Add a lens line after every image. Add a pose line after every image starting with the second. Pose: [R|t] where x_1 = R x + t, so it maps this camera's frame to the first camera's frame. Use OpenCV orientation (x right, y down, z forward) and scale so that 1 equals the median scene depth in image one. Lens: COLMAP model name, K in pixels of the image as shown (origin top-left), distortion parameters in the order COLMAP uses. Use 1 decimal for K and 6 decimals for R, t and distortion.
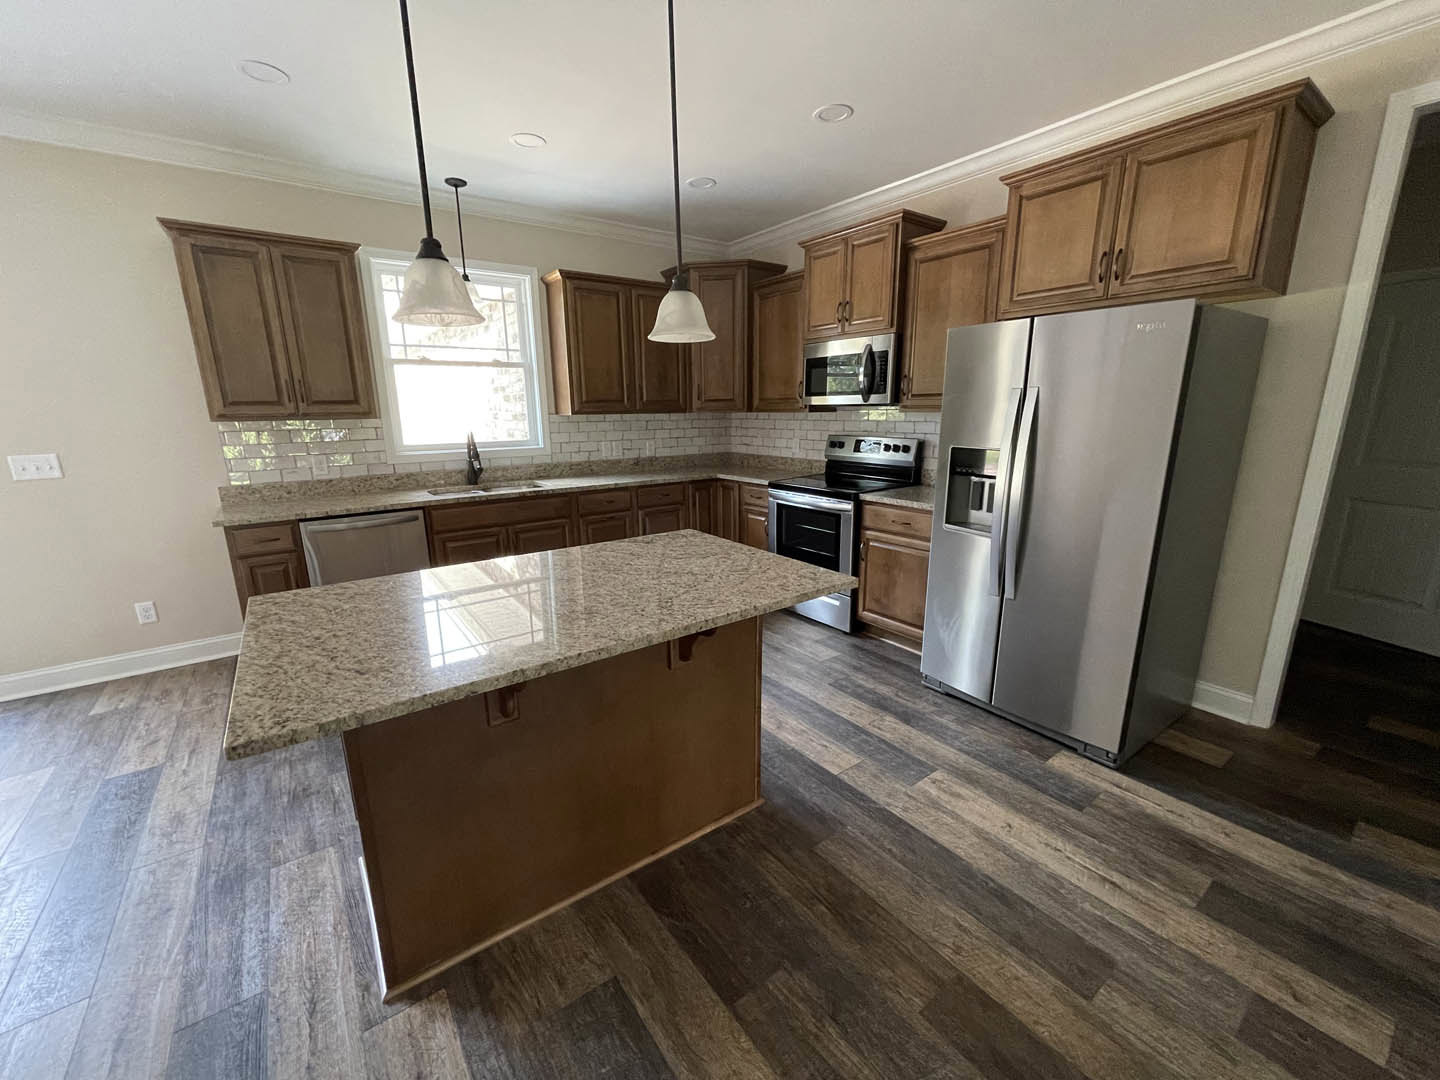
lens RADIAL K [[578.7, 0, 714.1], [0, 578.7, 545.8], [0, 0, 1]] dist [0.002466, -0.001590]
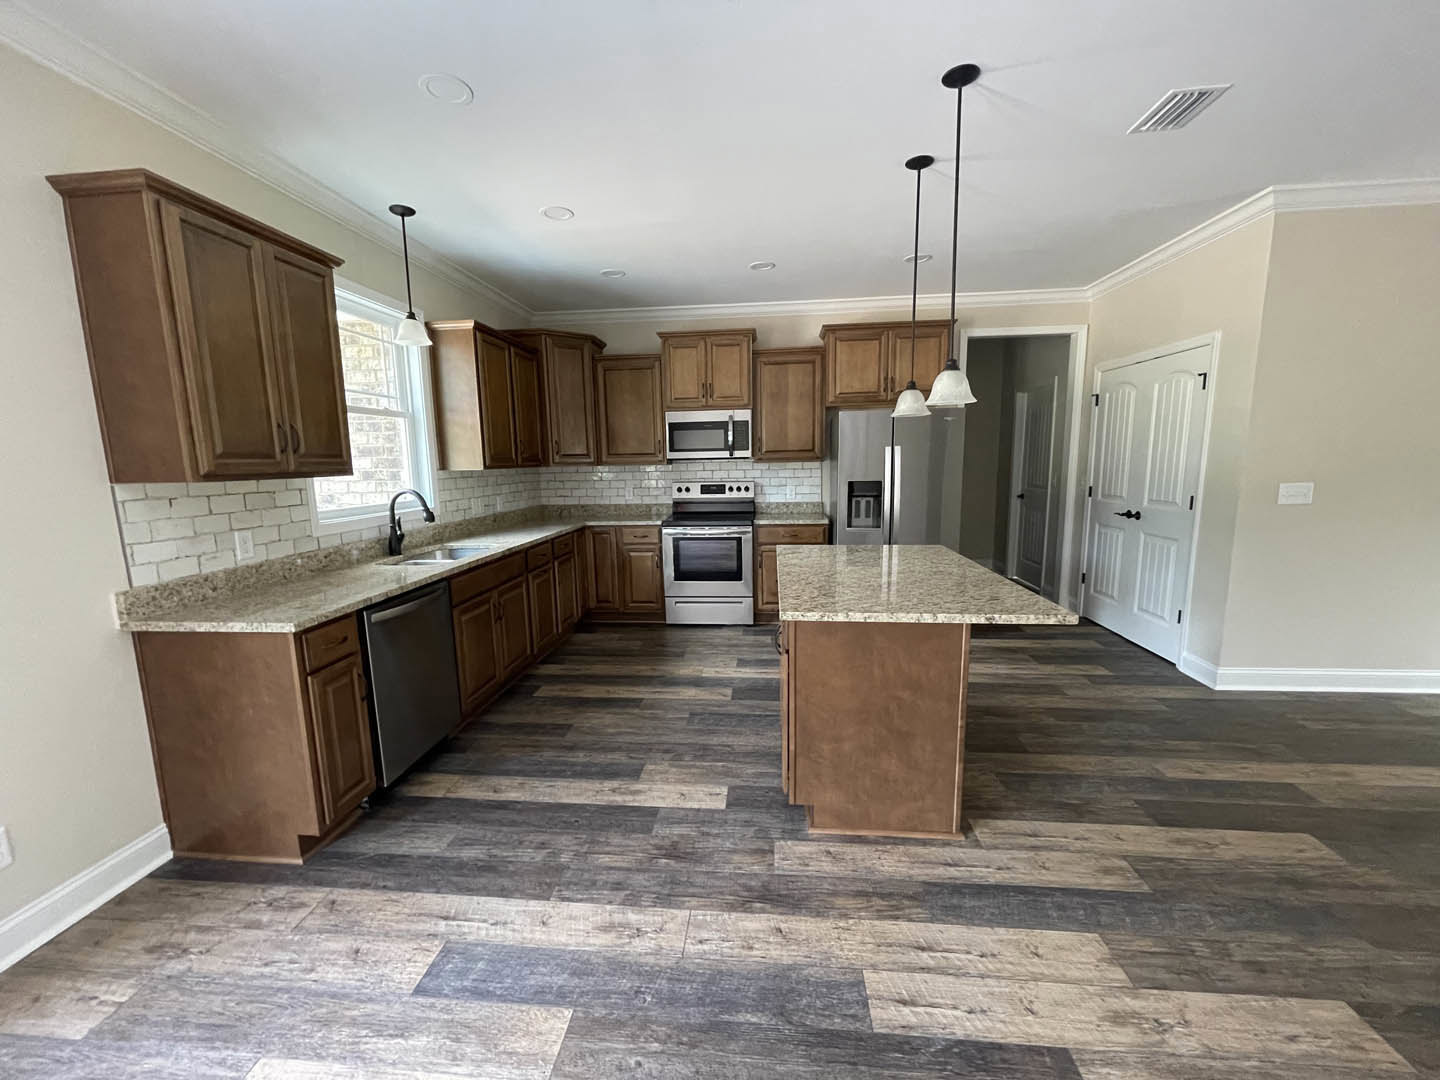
lens RADIAL K [[578.7, 0, 713.1], [0, 578.7, 547.3], [0, 0, 1]] dist [0.002466, -0.001590]
pose [[0.669539, -0.115169, 0.733794, -0.861104], [0.185919, 0.982444, -0.015445, -0.023621], [-0.719132, 0.146768, 0.679196, 0.142755]]
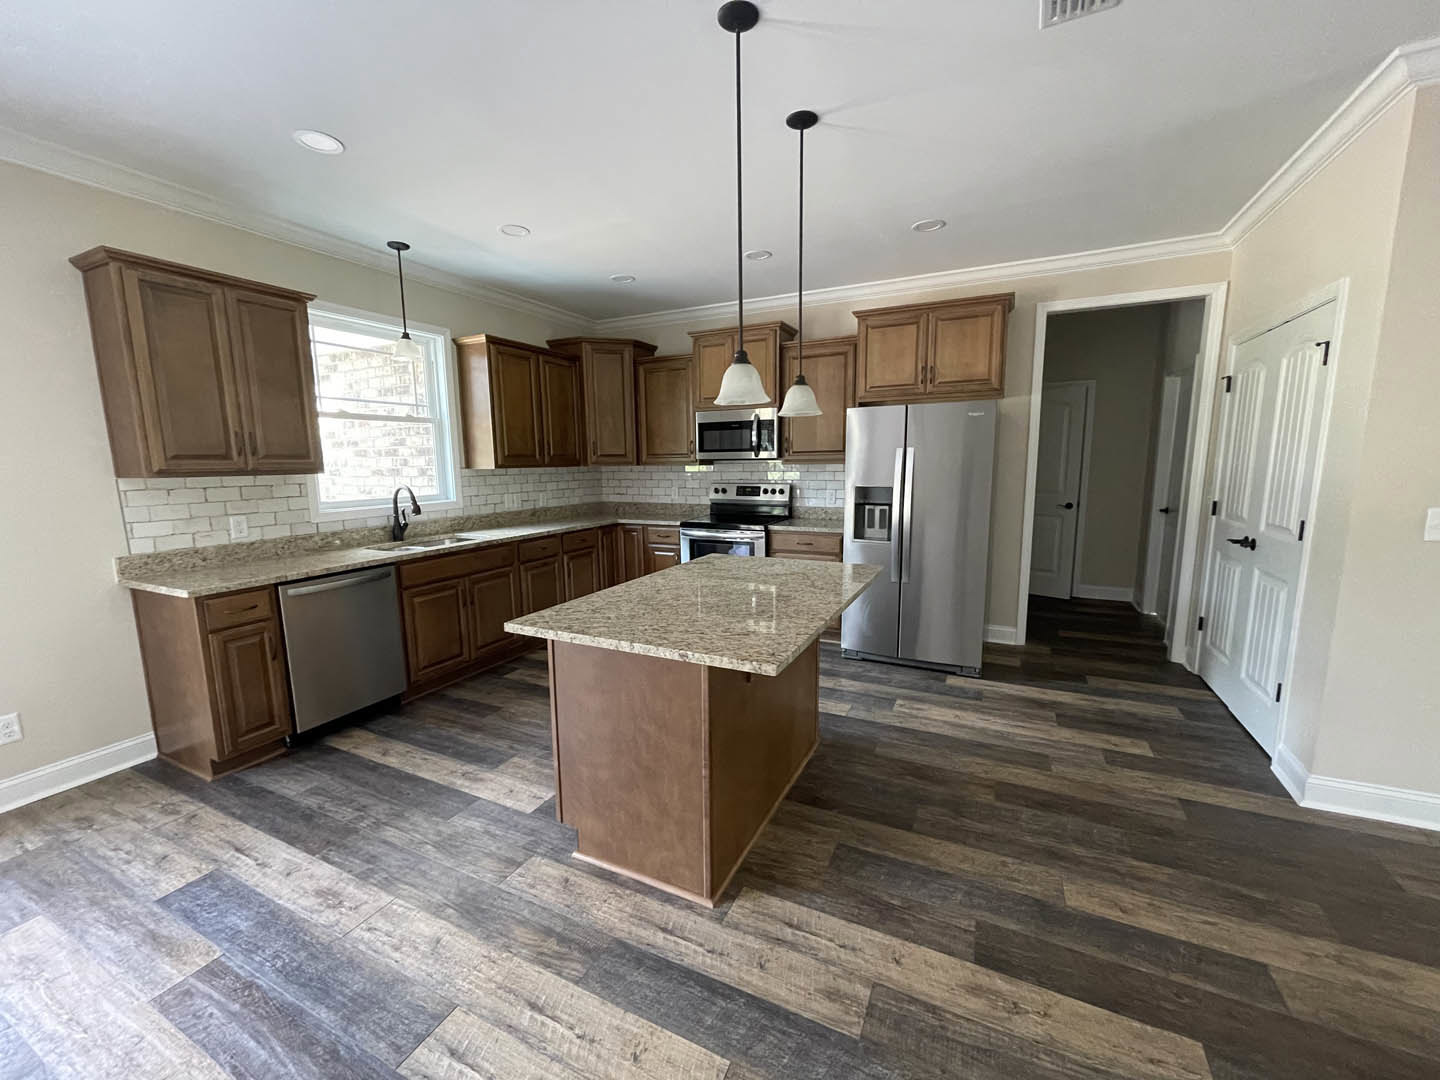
lens RADIAL K [[578.7, 0, 713.2], [0, 578.7, 546.7], [0, 0, 1]] dist [0.002466, -0.001590]
pose [[0.887812, -0.069674, 0.454902, -0.469775], [0.111148, 0.991674, -0.065034, 0.029747], [-0.446583, 0.108299, 0.888164, -0.103181]]
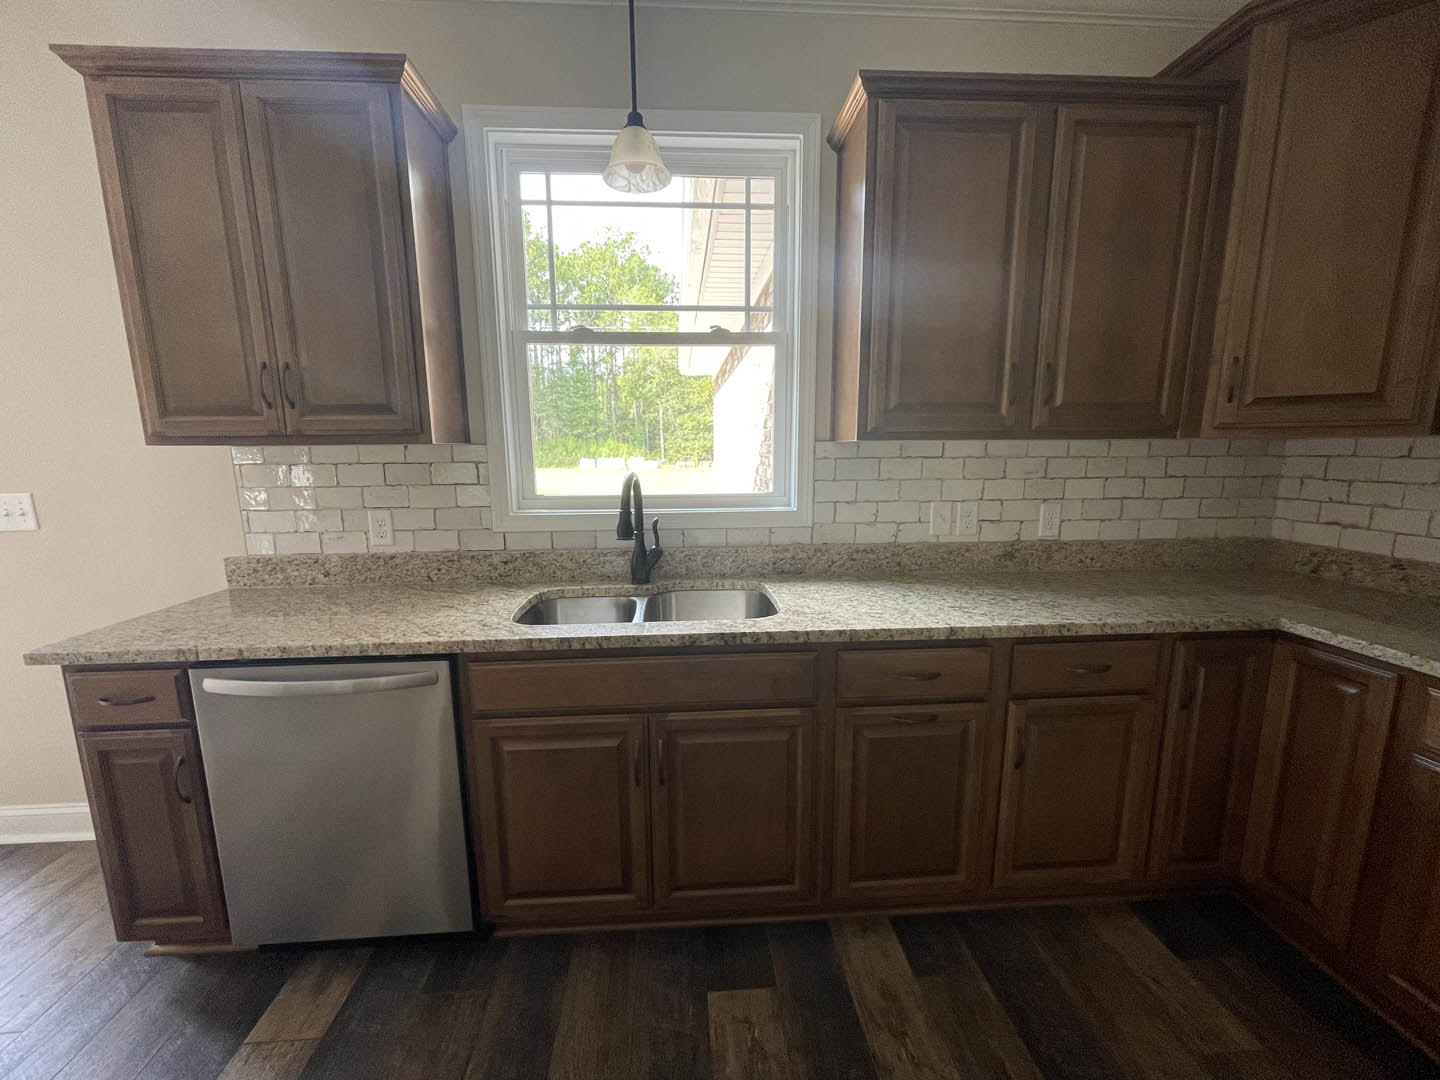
lens RADIAL K [[578.7, 0, 714.8], [0, 578.7, 544.9], [0, 0, 1]] dist [0.002466, -0.001590]
pose [[0.842707, 0.094714, -0.529976, -0.131051], [-0.127977, 0.991428, -0.026312, -0.158044], [0.522941, 0.089998, 0.847604, 0.744887]]
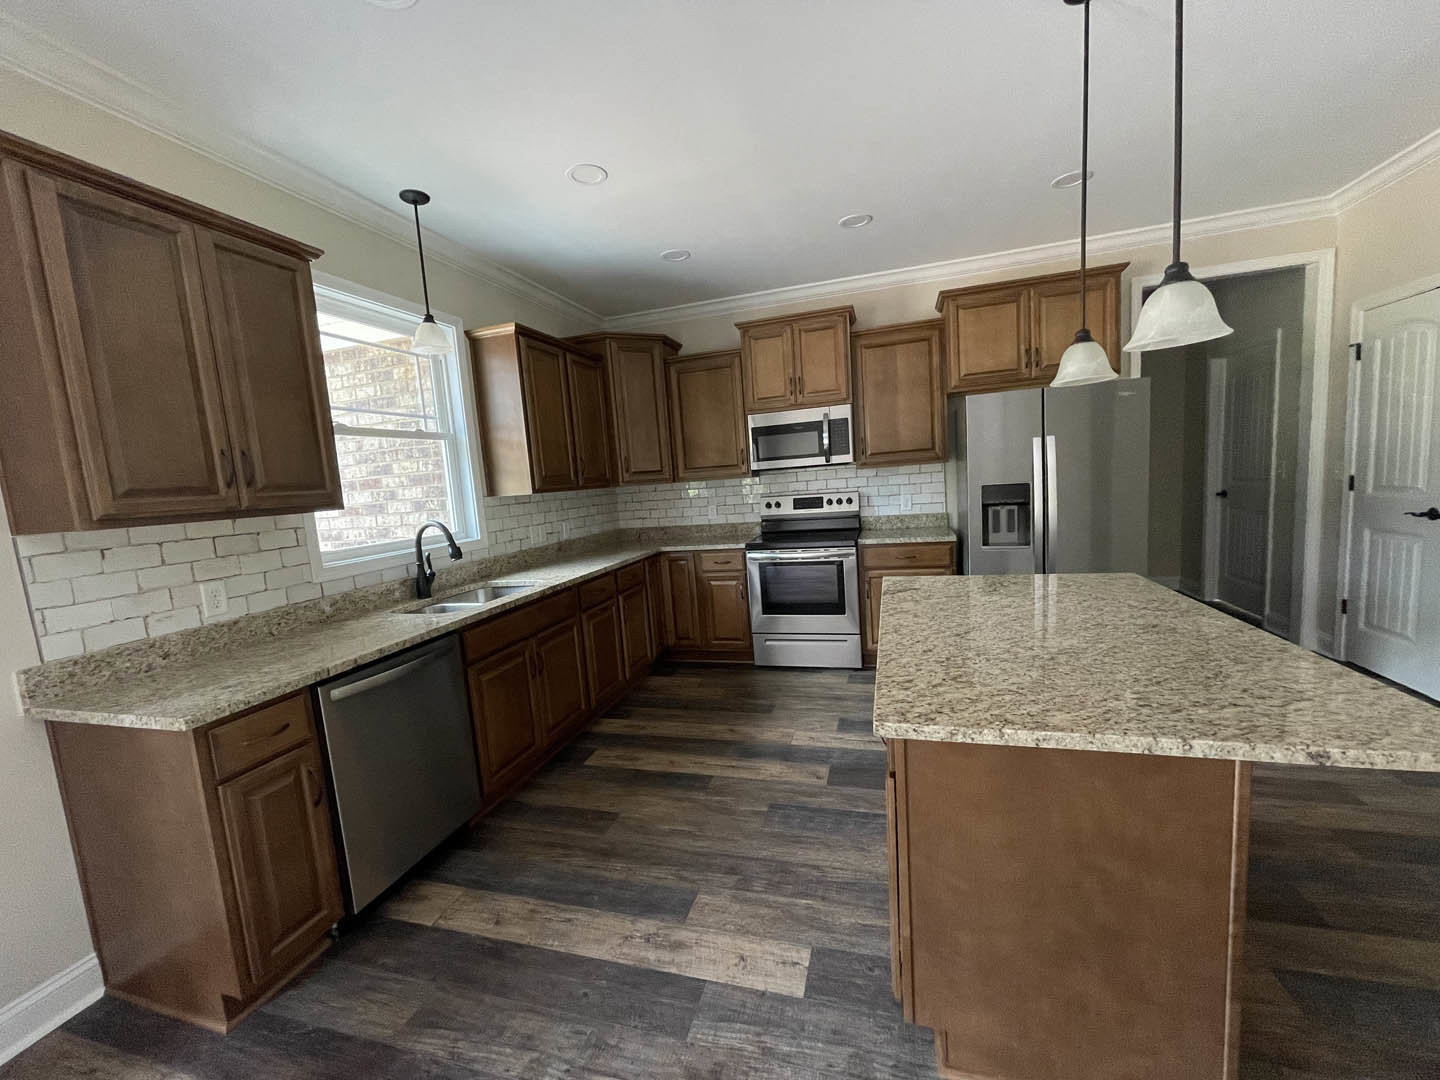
lens RADIAL K [[578.7, 0, 714.3], [0, 578.7, 547.0], [0, 0, 1]] dist [0.002466, -0.001590]
pose [[0.798398, -0.119527, 0.590147, -0.654147], [0.203582, 0.975966, -0.077753, -0.046322], [-0.566670, 0.182221, 0.803543, 0.264918]]
